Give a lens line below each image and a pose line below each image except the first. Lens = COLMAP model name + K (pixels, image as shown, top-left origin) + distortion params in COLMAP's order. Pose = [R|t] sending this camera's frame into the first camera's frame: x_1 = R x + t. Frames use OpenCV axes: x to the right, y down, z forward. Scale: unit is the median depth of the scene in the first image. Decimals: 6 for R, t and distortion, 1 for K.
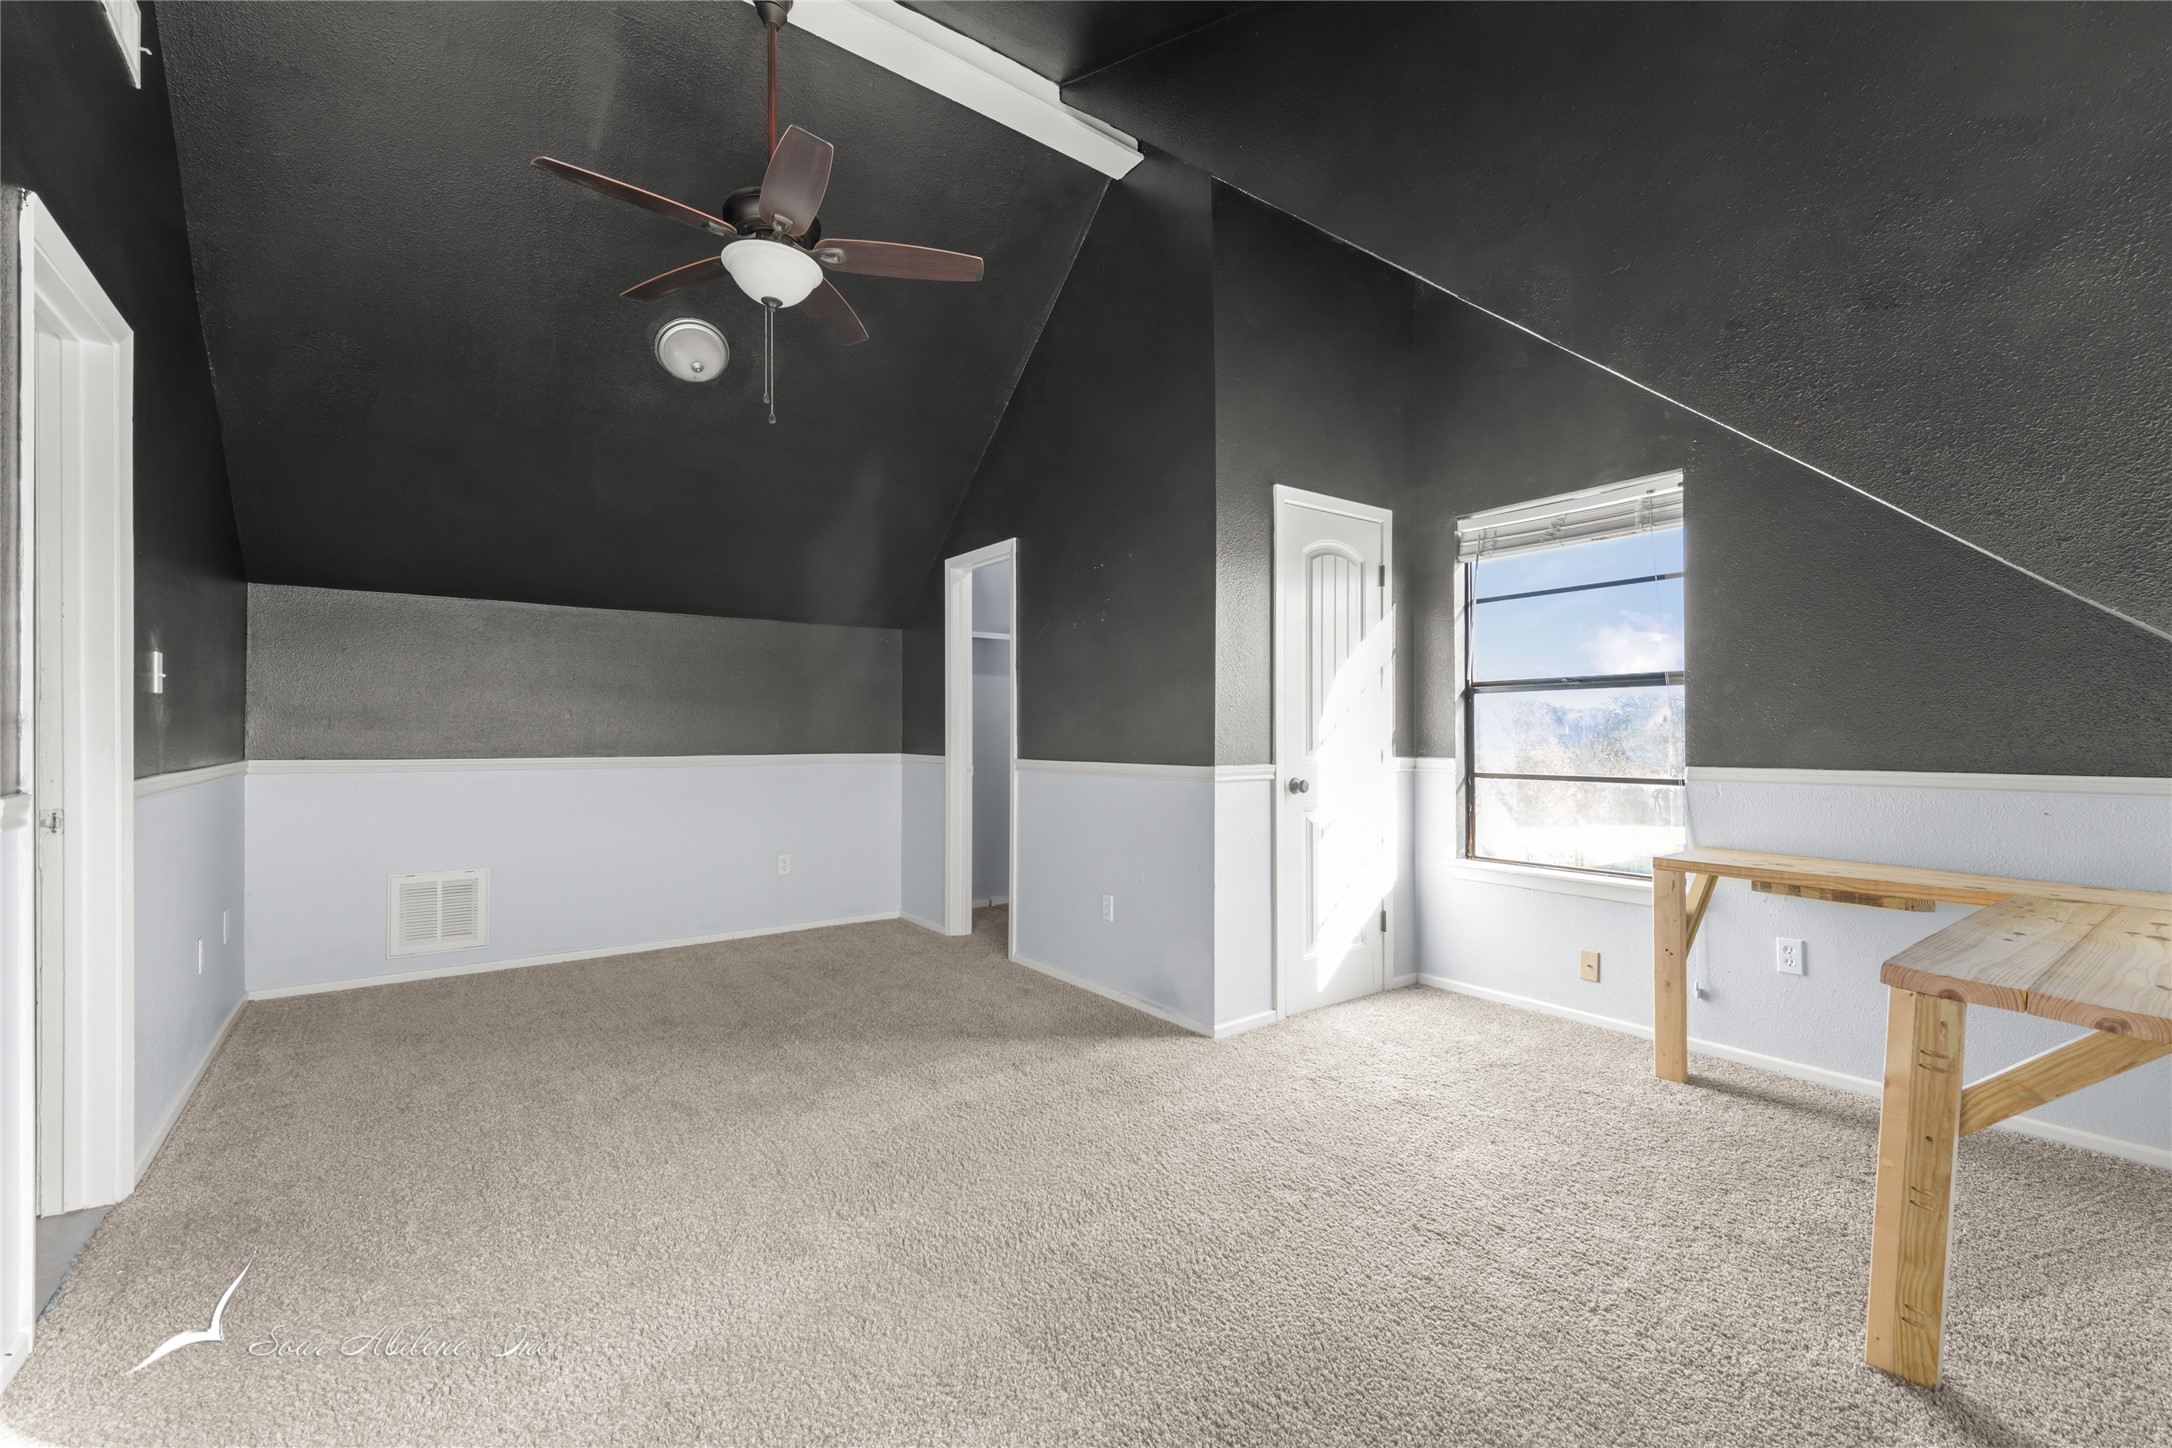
lens RADIAL K [[924.0, 0, 1117.2], [0, 924.0, 733.3], [0, 0, 1]] dist [0.004112, 0.000072]
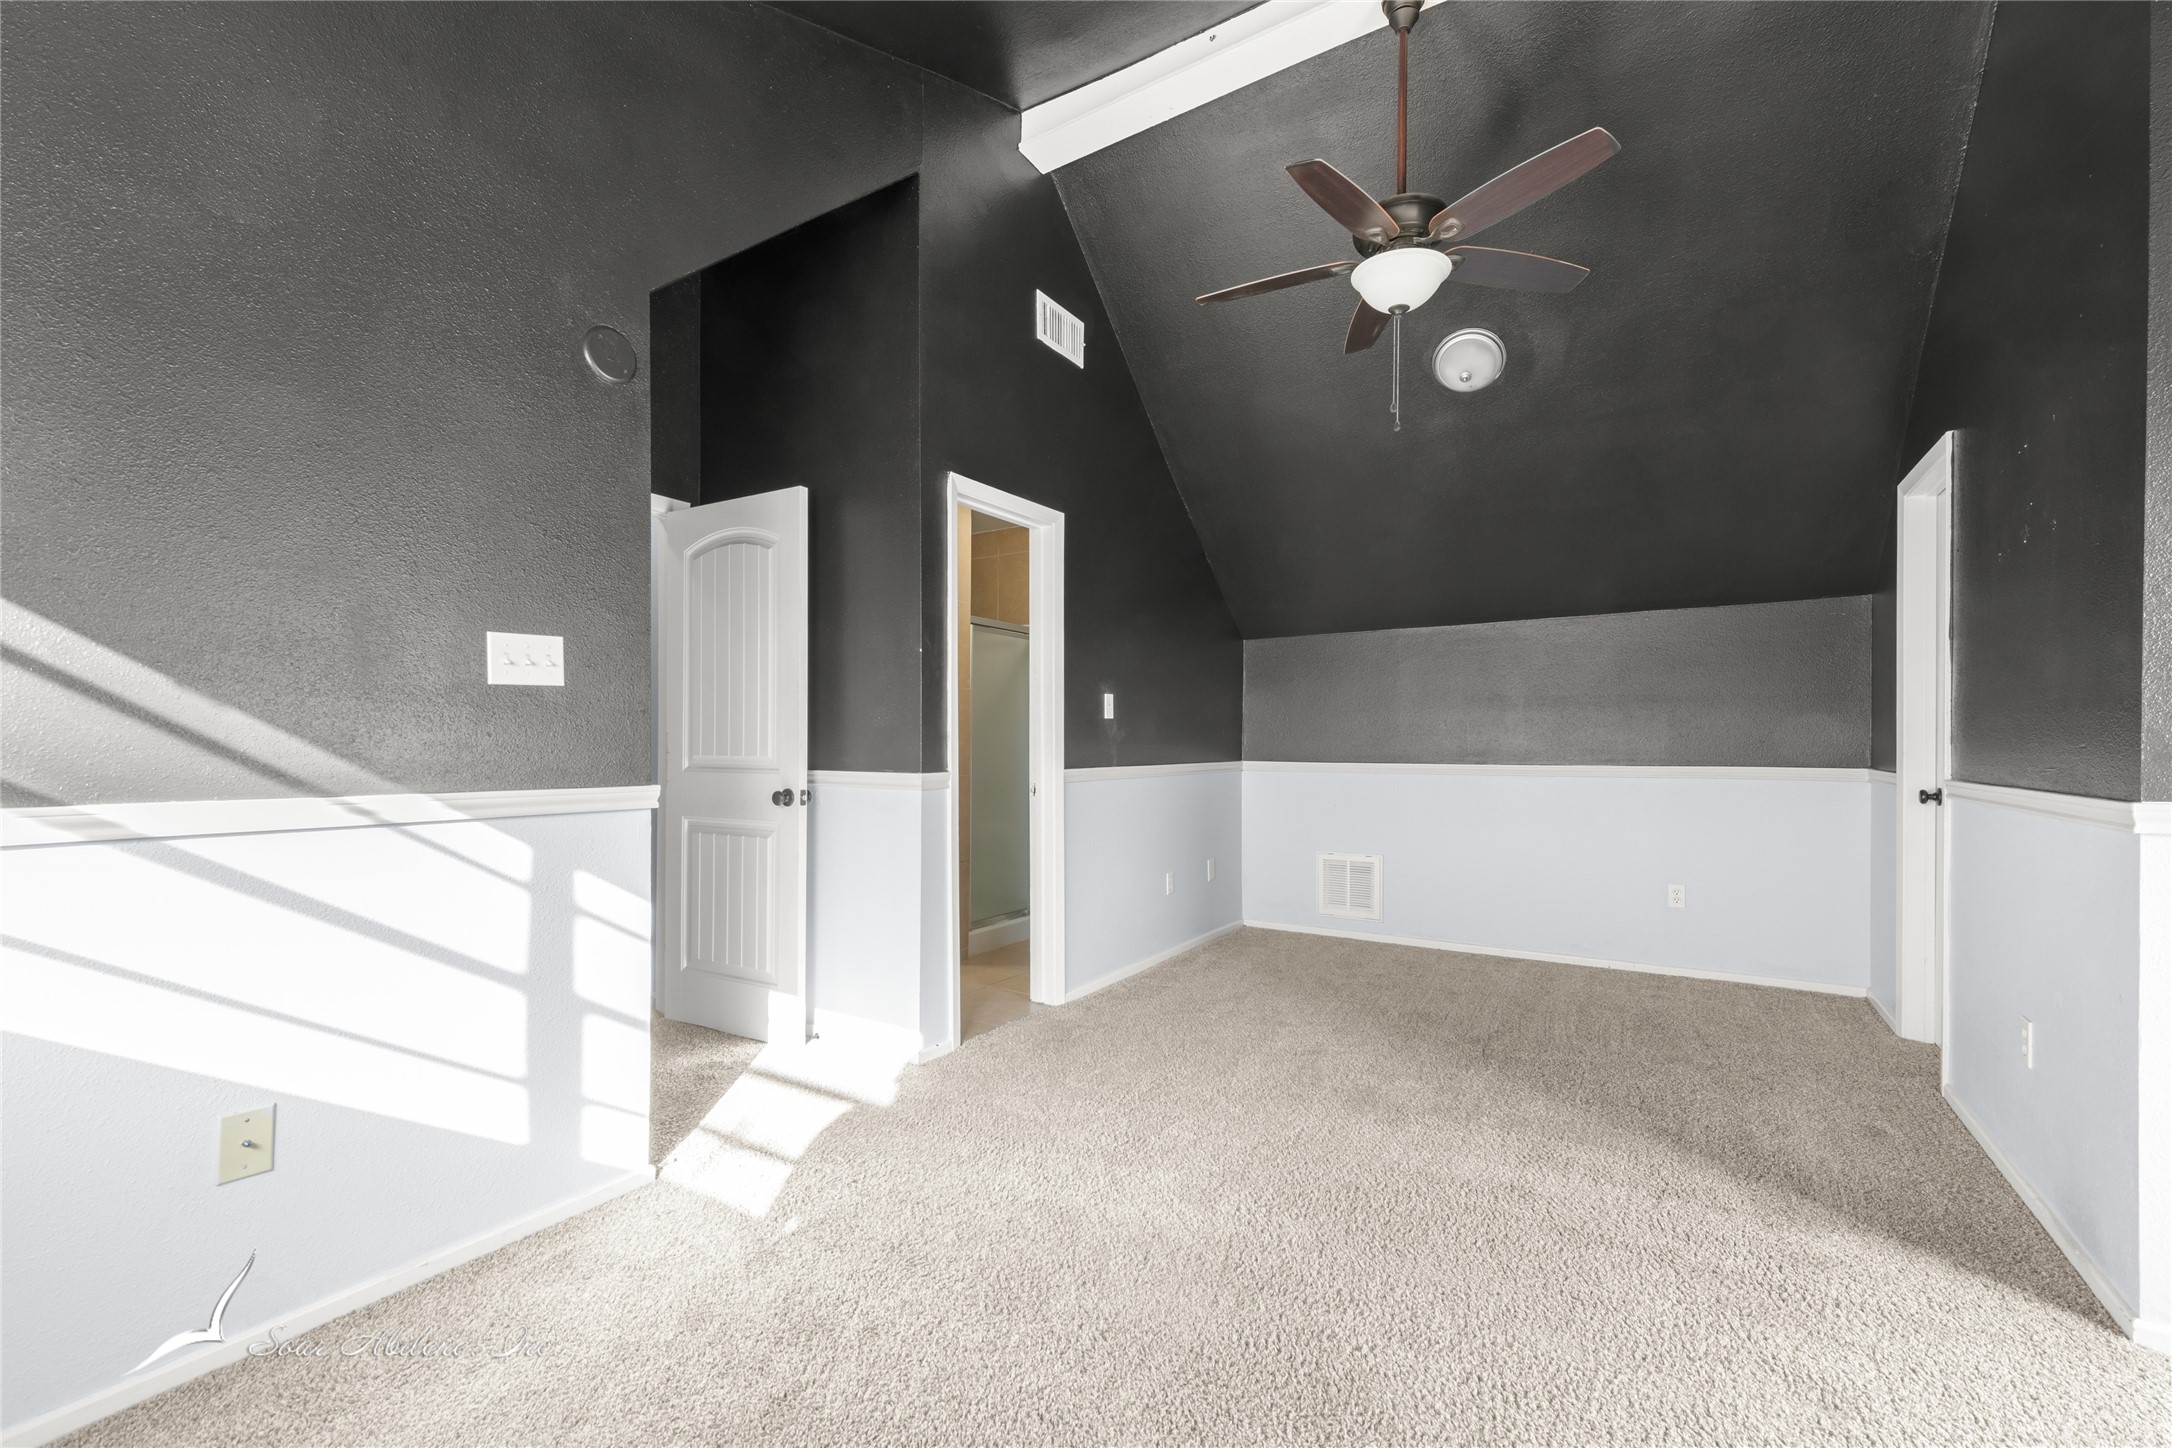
lens RADIAL K [[924.0, 0, 1057.5], [0, 924.0, 748.1], [0, 0, 1]] dist [0.004112, 0.000072]
pose [[0.328967, 0.004569, -0.944330, 0.351518], [0.000674, 0.999987, 0.005073, 0.001963], [0.944341, -0.002305, 0.328960, 0.250895]]
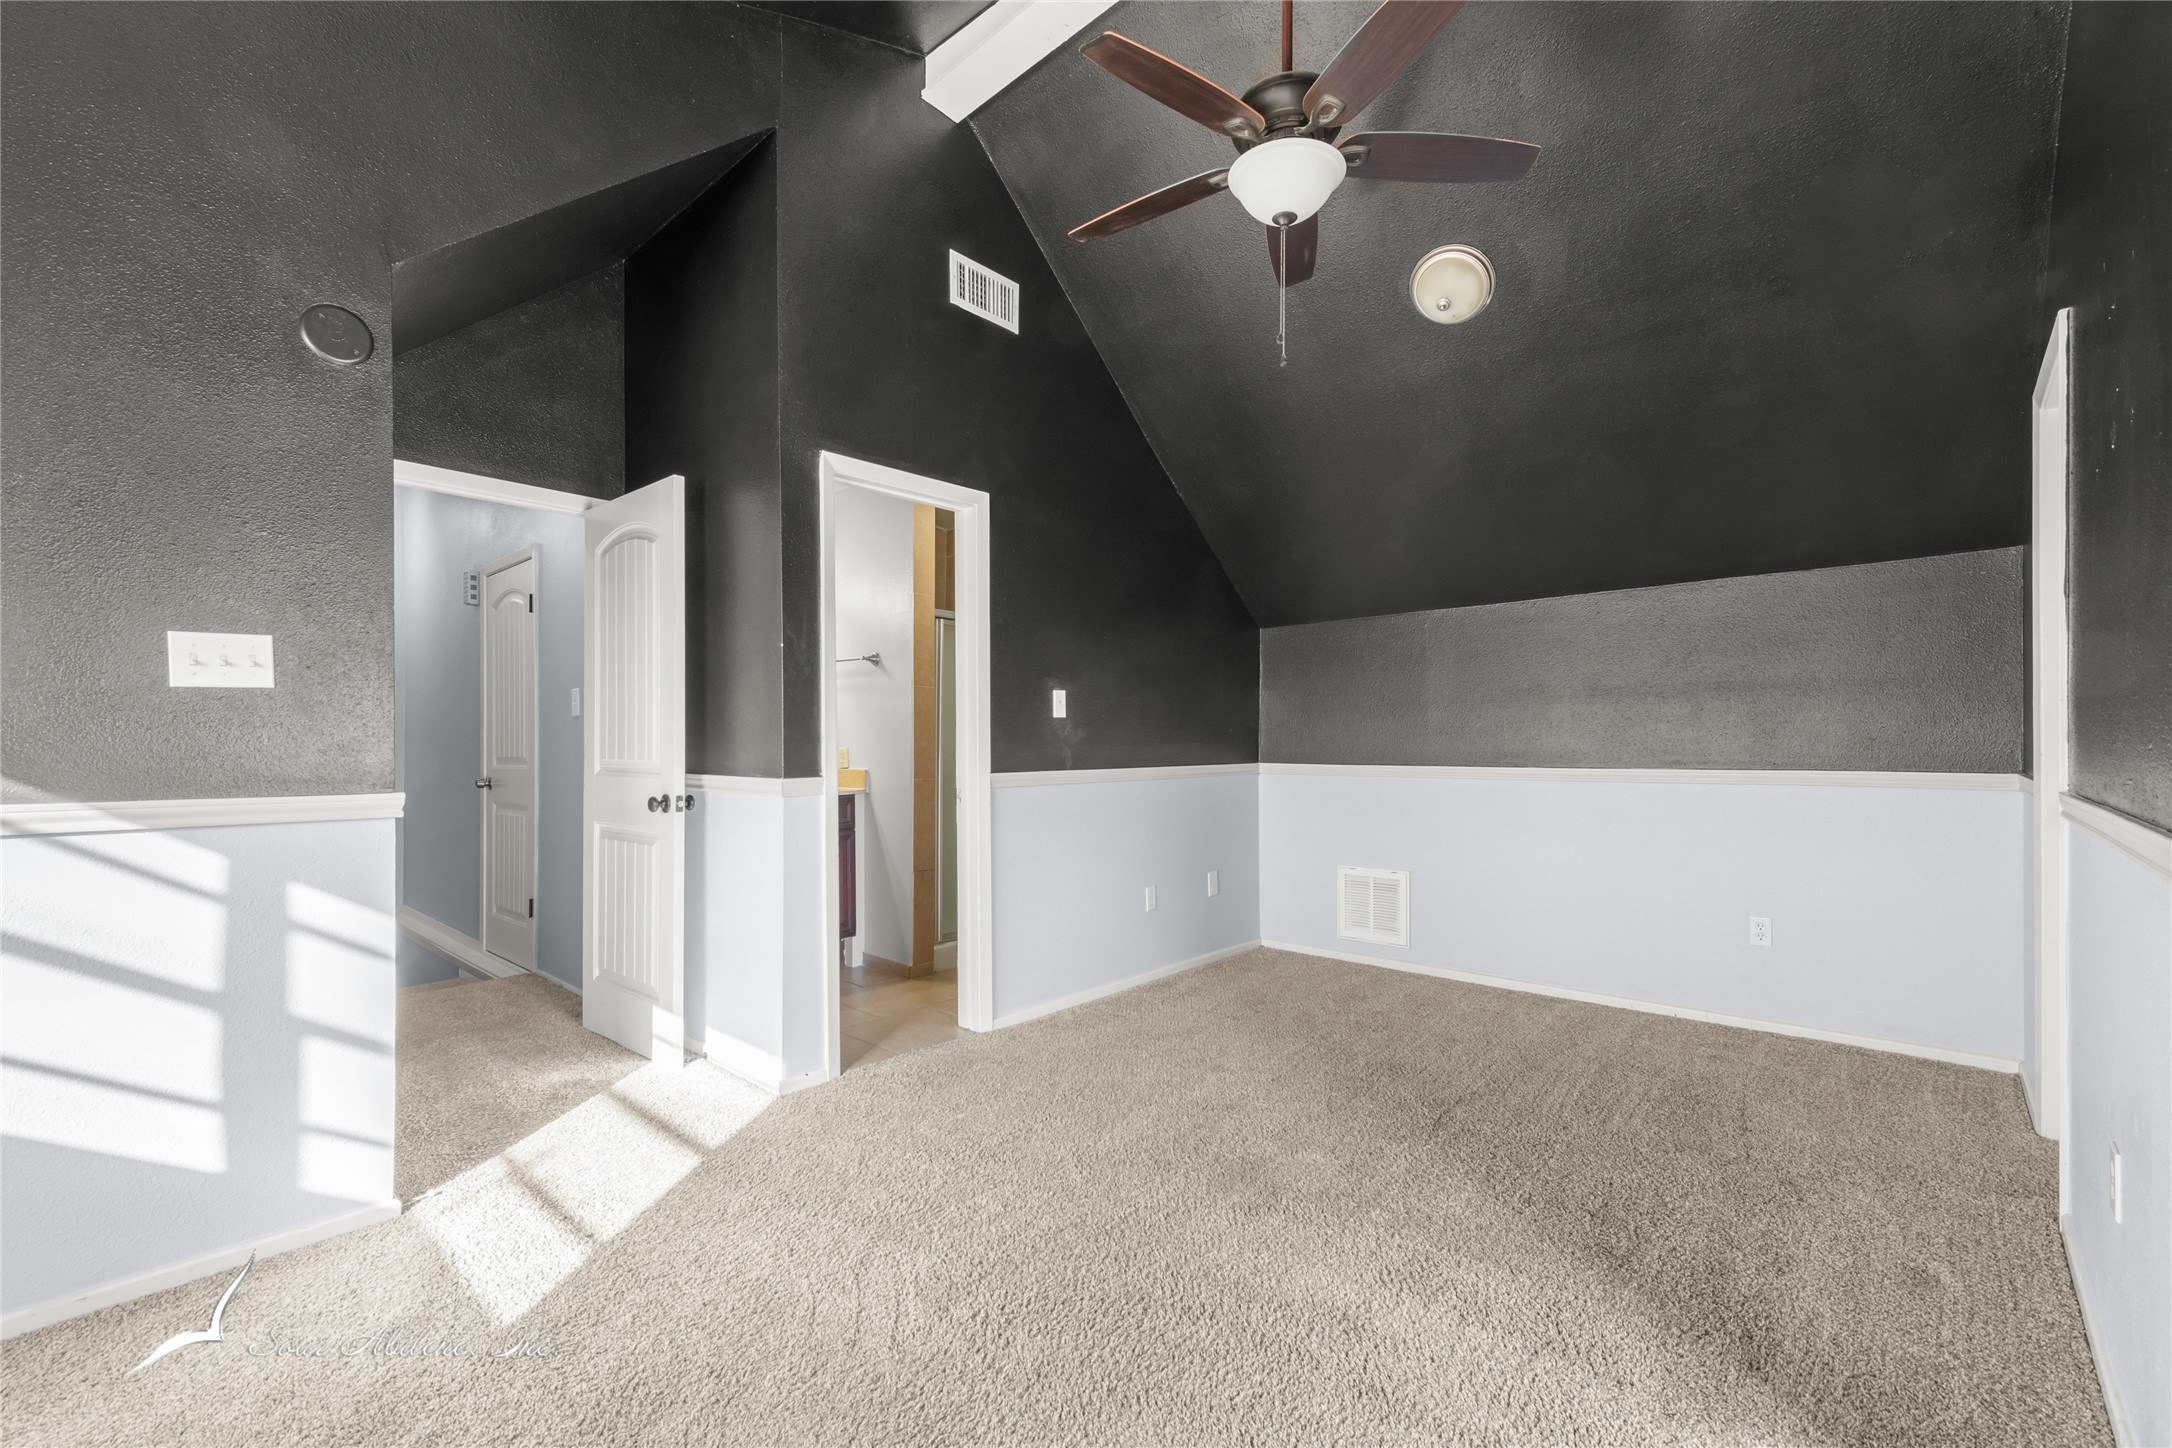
lens RADIAL K [[924.0, 0, 1058.3], [0, 924.0, 744.7], [0, 0, 1]] dist [0.004112, 0.000072]
pose [[0.163365, 0.000019, -0.986566, 0.317887], [0.004740, 0.999988, 0.000804, 0.001294], [0.986554, -0.004807, 0.163363, 0.517172]]
